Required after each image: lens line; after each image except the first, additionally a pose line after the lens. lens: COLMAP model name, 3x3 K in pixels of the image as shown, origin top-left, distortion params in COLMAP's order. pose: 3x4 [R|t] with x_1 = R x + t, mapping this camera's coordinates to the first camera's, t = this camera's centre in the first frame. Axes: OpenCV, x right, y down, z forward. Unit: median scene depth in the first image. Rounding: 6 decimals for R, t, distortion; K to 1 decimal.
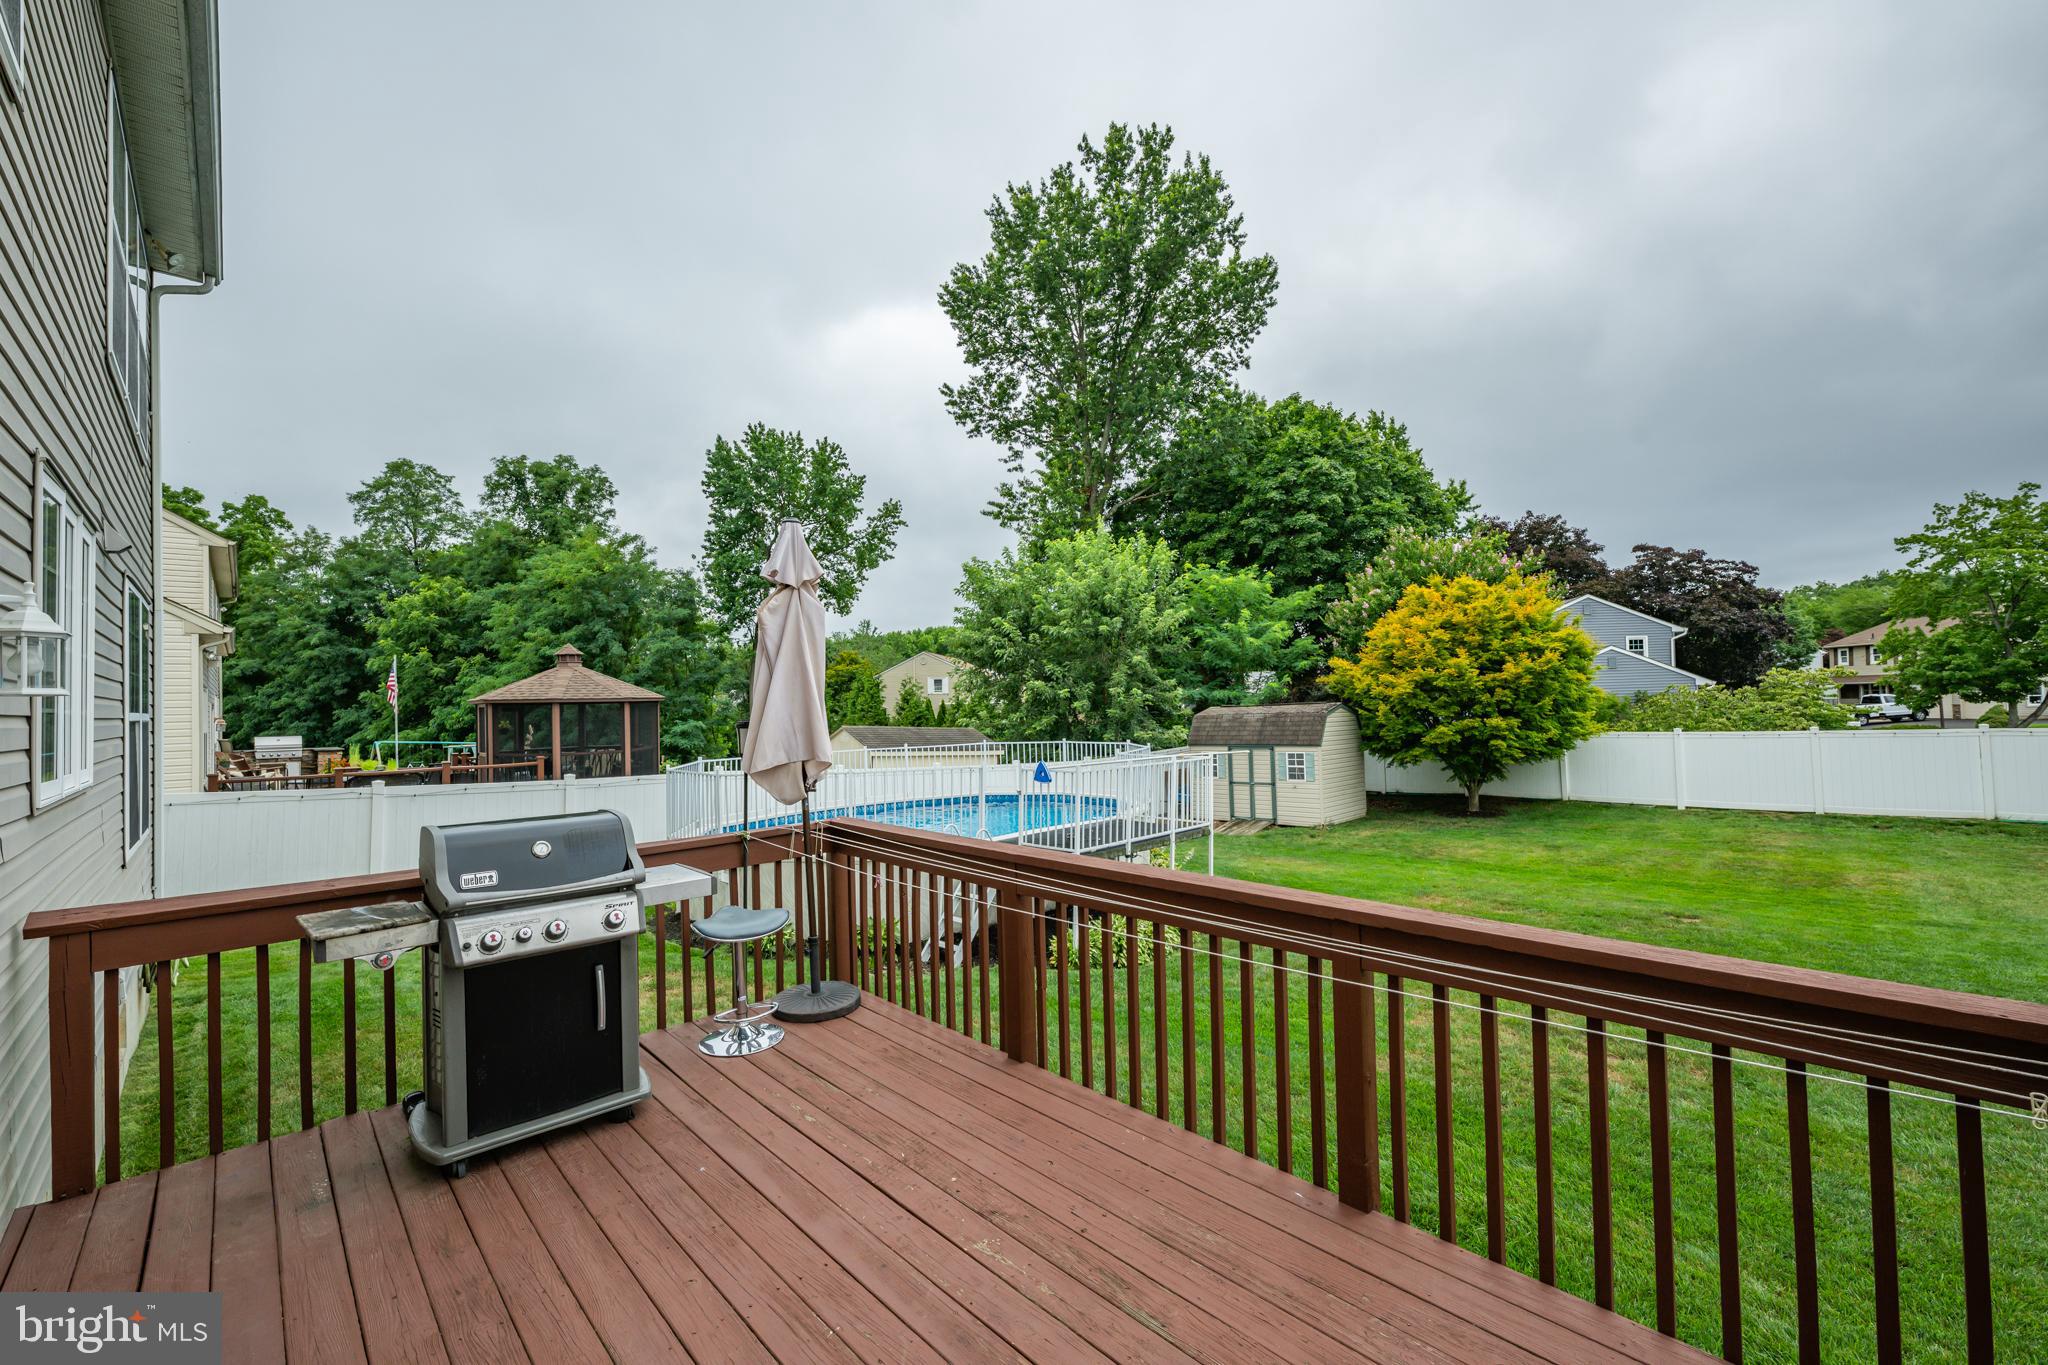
lens RADIAL K [[835.7, 0, 1022.1], [0, 835.7, 687.7], [0, 0, 1]] dist [-0.006065, 0.001380]
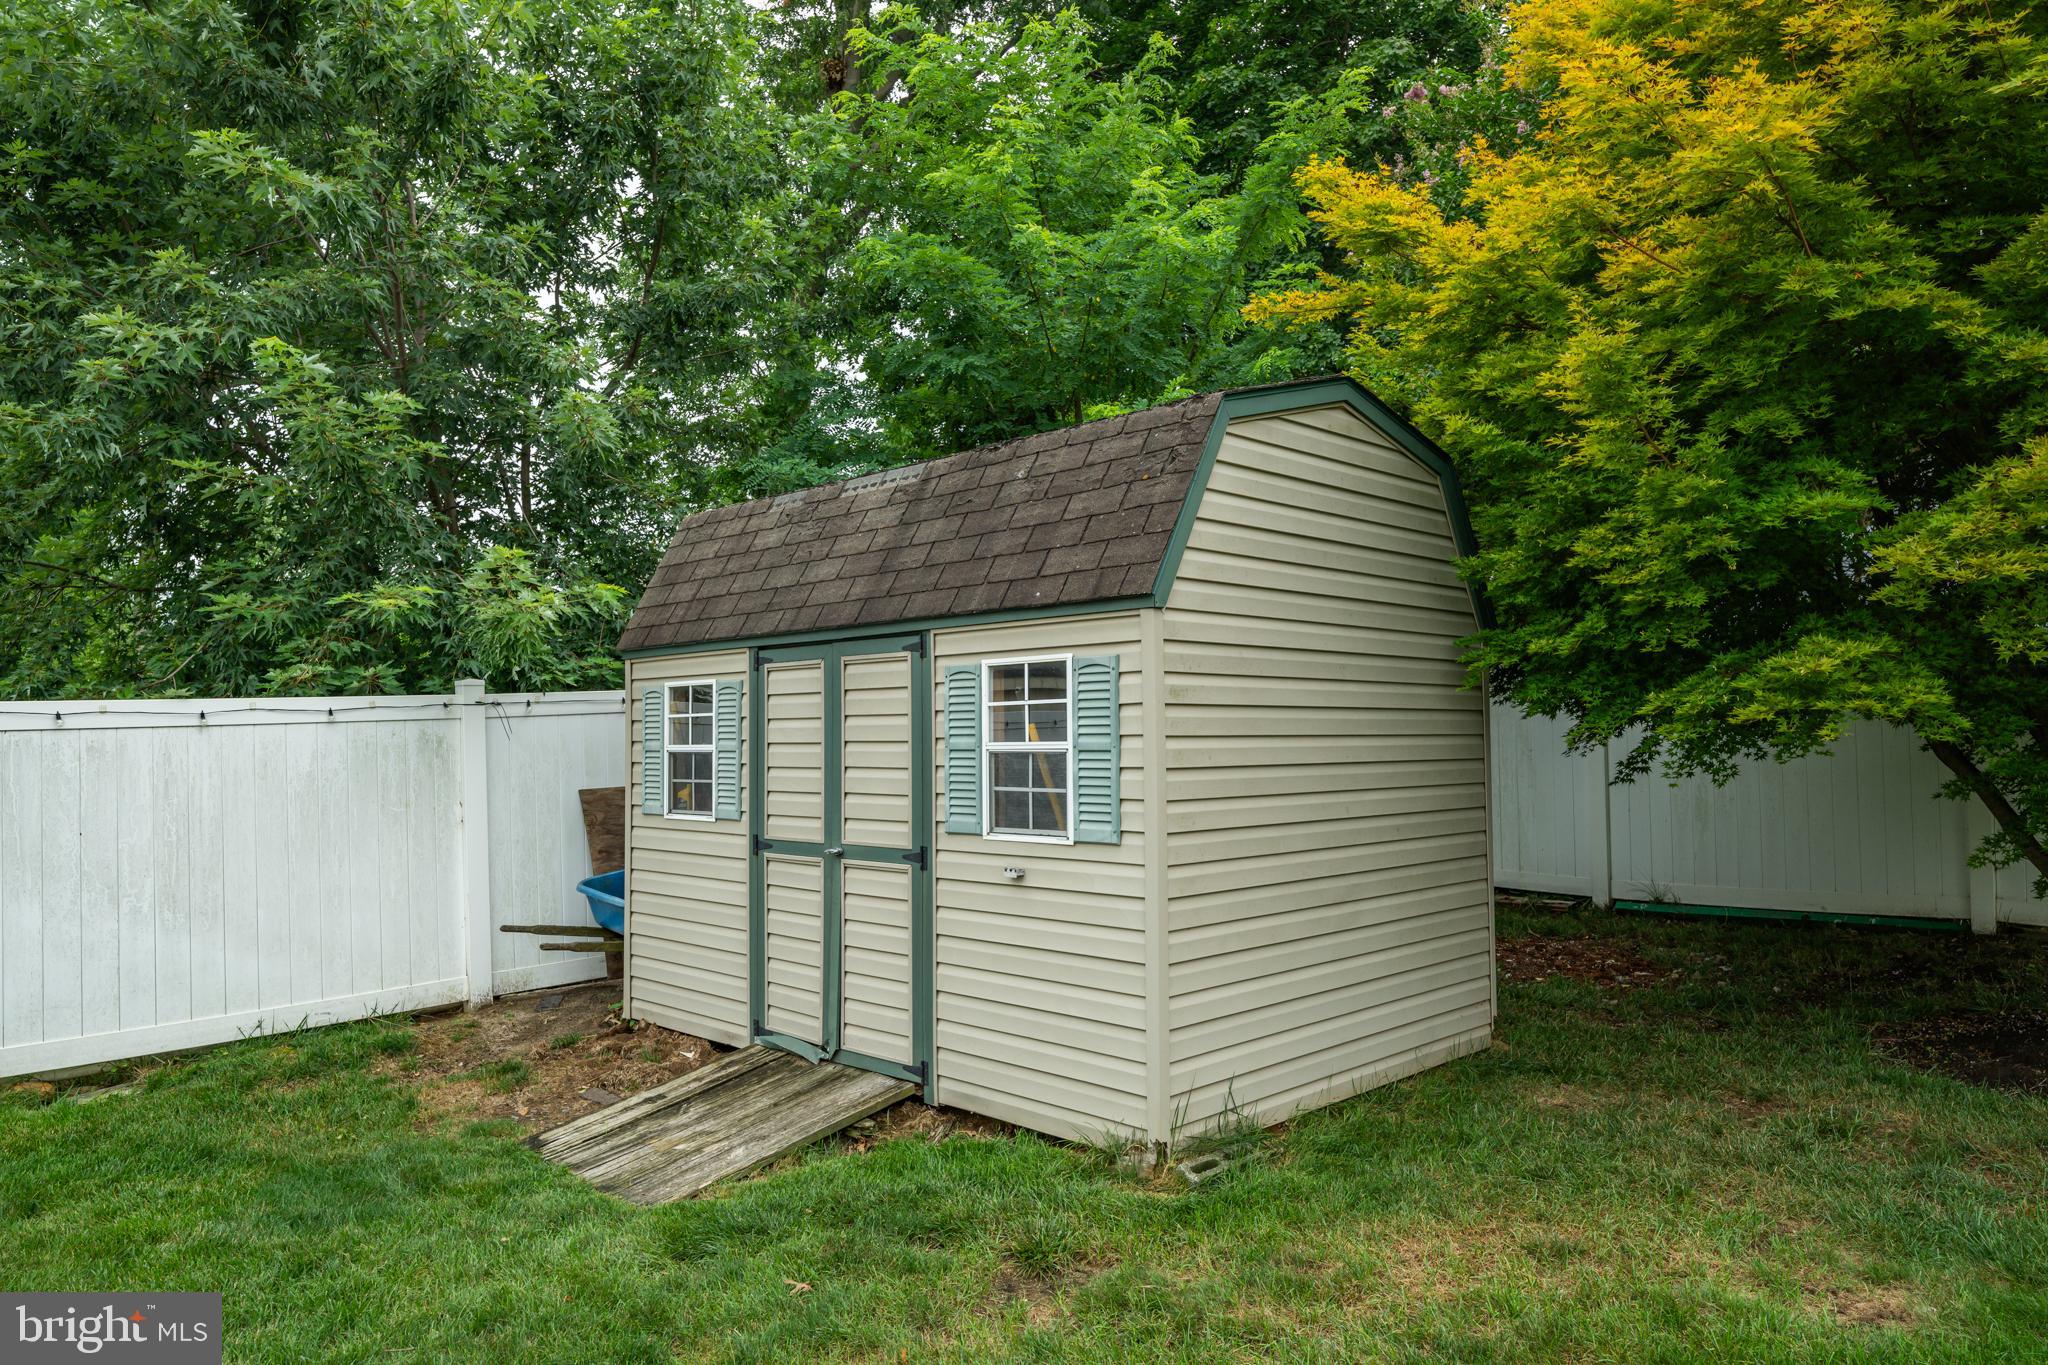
lens RADIAL K [[1353.6, 0, 1026.4], [0, 1353.6, 697.1], [0, 0, 1]] dist [-0.001747, 0.002110]
pose [[0.999758, 0.021550, 0.004309, 0.163070], [-0.021572, 0.999754, 0.005063, 0.041809], [-0.004199, -0.005155, 0.999978, 0.373822]]
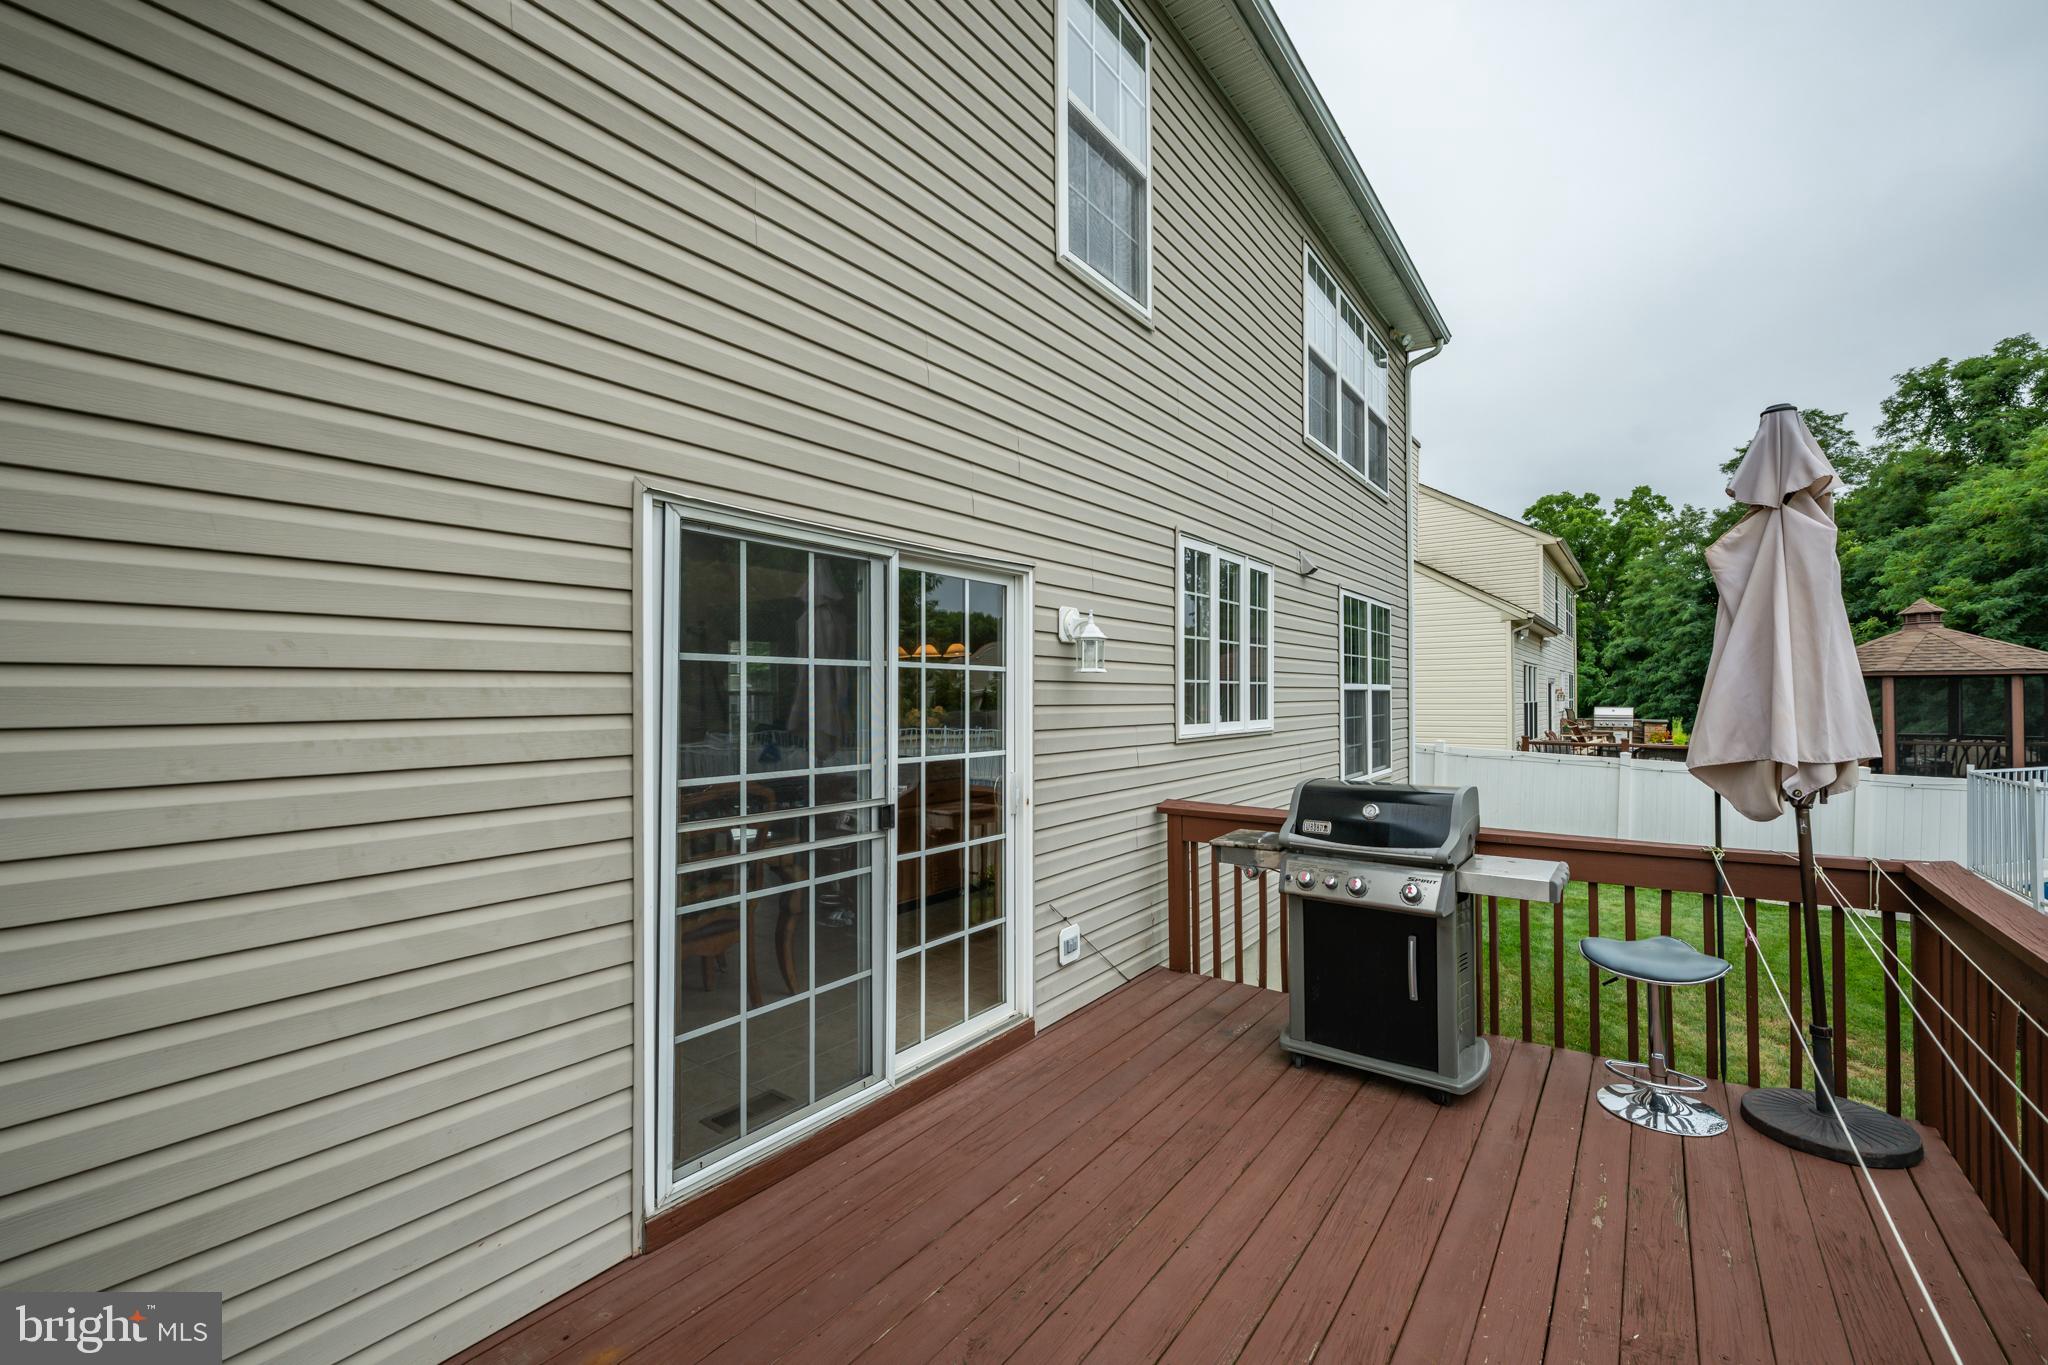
lens RADIAL K [[835.7, 0, 1032.1], [0, 835.7, 689.5], [0, 0, 1]] dist [-0.006065, 0.001380]
pose [[0.174917, 0.013582, -0.984489, 0.030733], [0.019275, 0.999666, 0.017216, 0.000665], [0.984394, -0.021987, 0.174597, 0.028924]]
